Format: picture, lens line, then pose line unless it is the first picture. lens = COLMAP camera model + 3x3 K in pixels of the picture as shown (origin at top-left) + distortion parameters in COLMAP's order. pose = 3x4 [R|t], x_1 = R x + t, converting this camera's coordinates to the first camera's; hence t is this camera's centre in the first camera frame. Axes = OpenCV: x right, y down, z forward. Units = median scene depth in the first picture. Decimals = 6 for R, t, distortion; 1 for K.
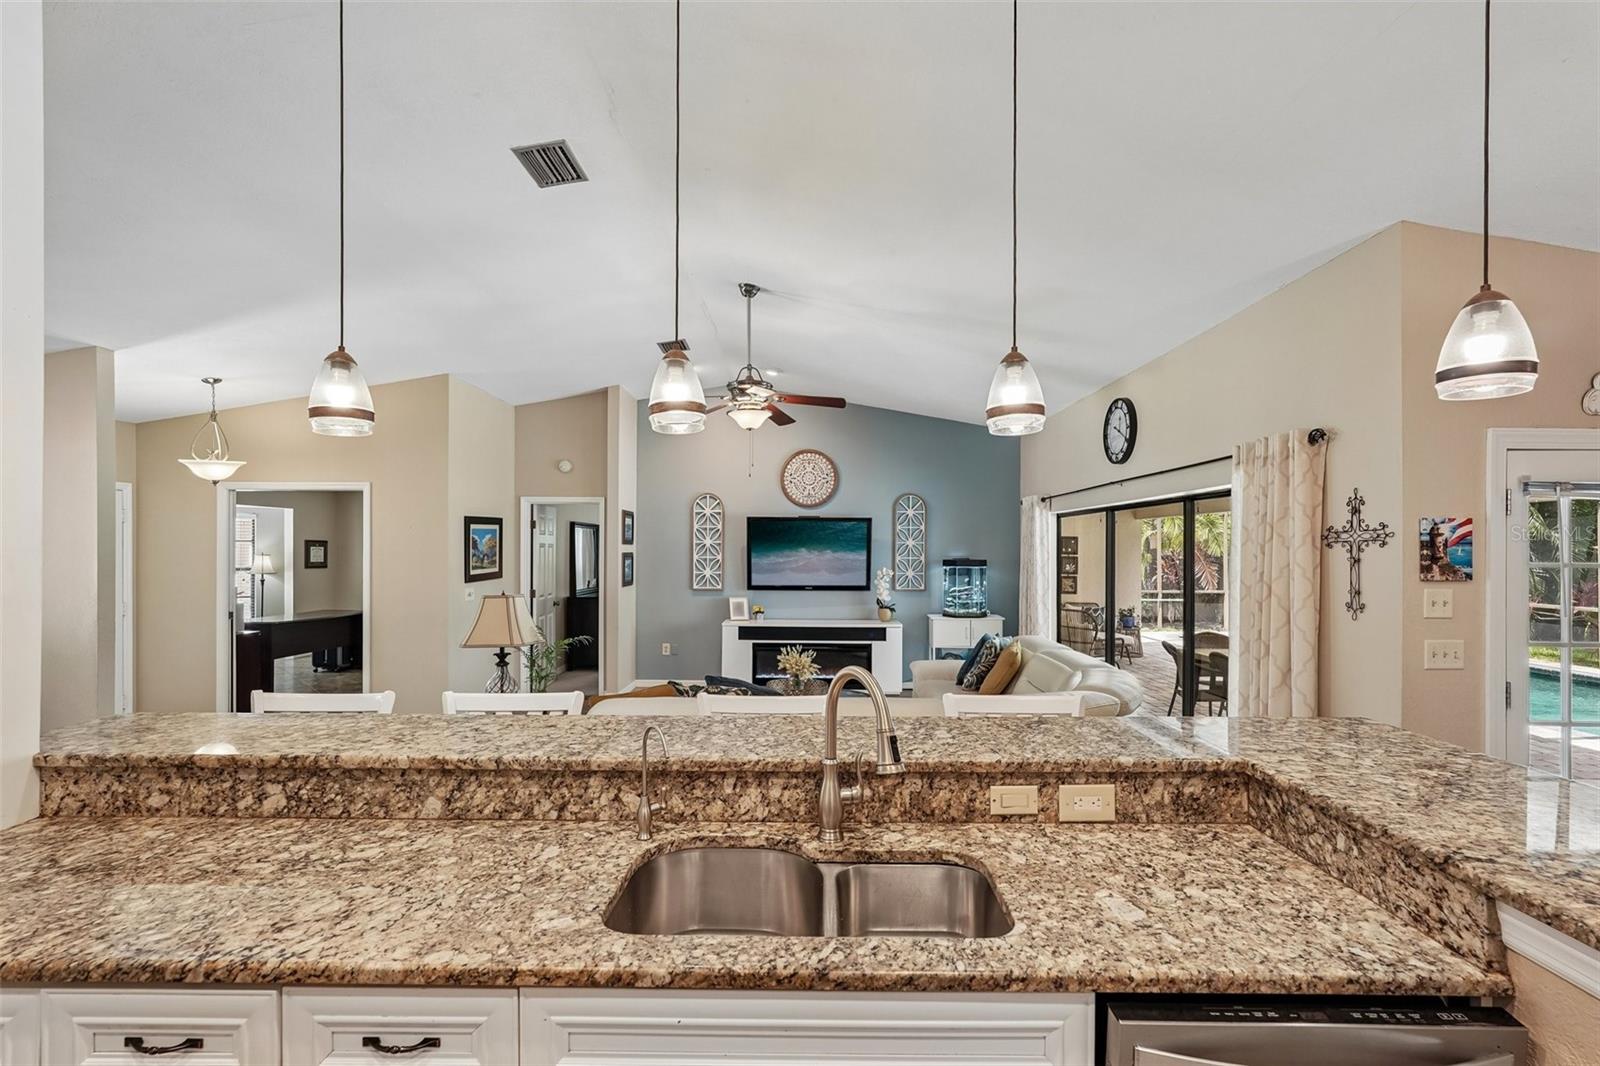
lens RADIAL K [[712.8, 0, 800.0], [0, 712.8, 533.0], [0, 0, 1]] dist [-0.004095, 0.000163]
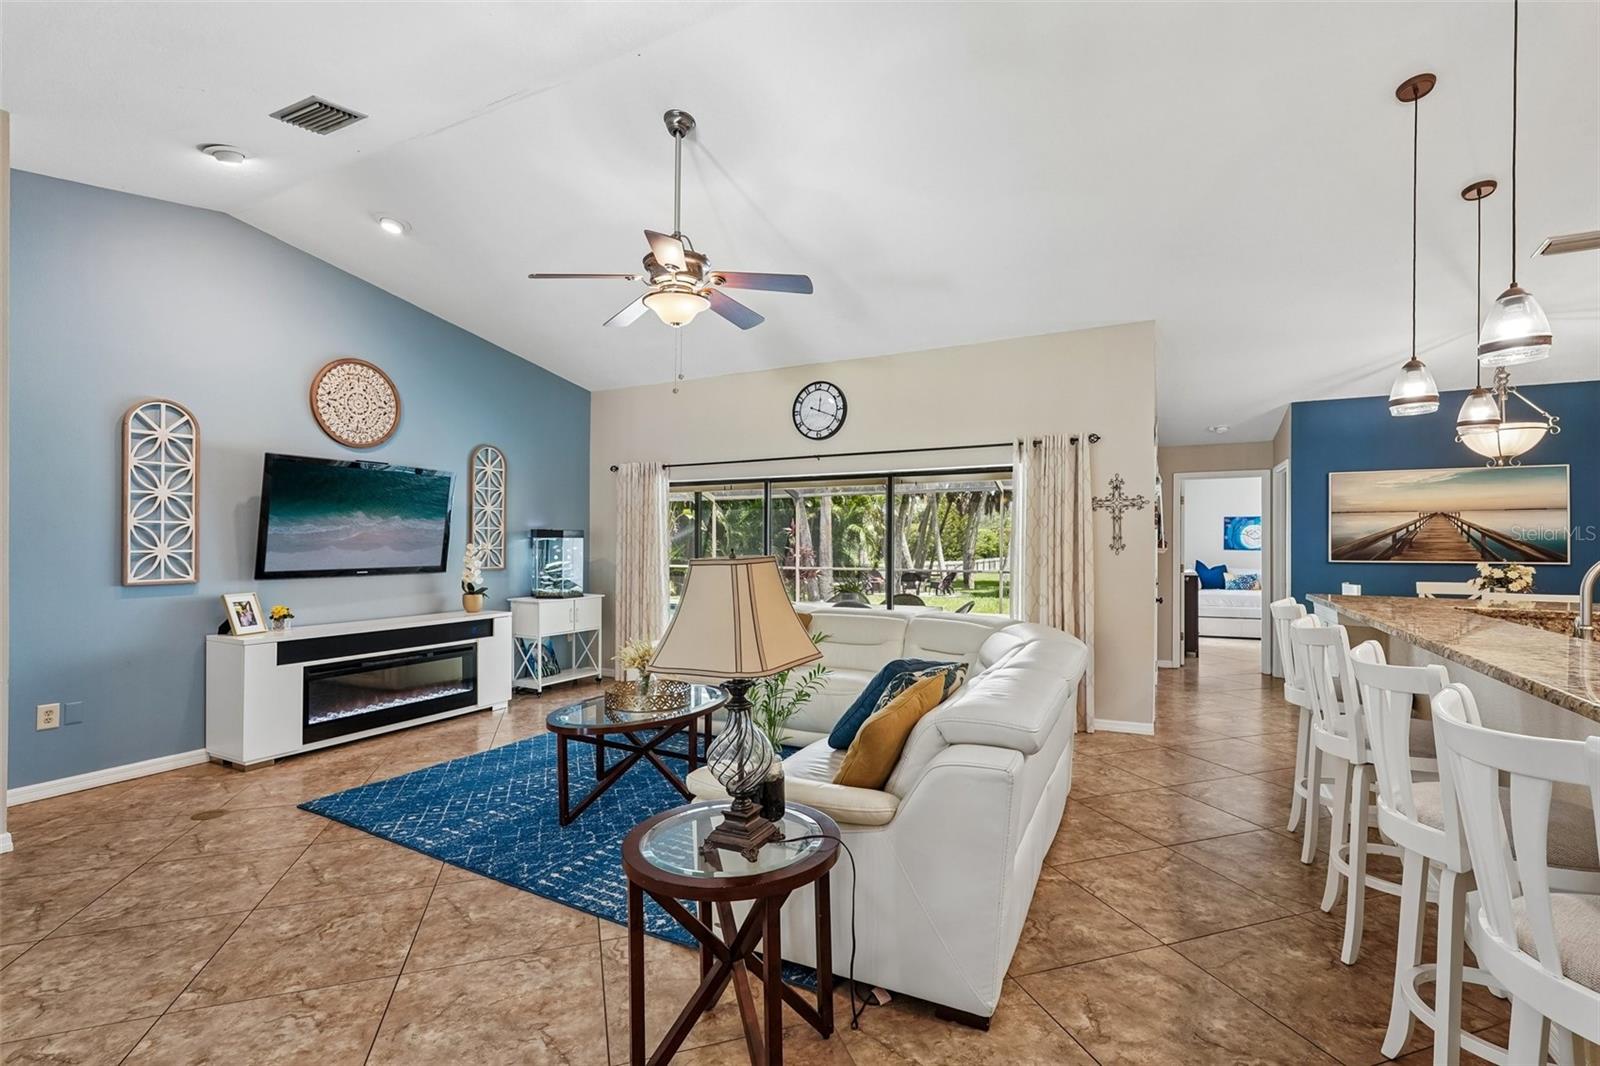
lens RADIAL K [[712.8, 0, 800.0], [0, 712.8, 533.0], [0, 0, 1]] dist [-0.004095, 0.000163]
pose [[0.460694, 0.004534, 0.887548, -0.381510], [-0.020947, 0.999764, 0.005766, 0.029235], [-0.887312, -0.021248, 0.460680, 0.347686]]
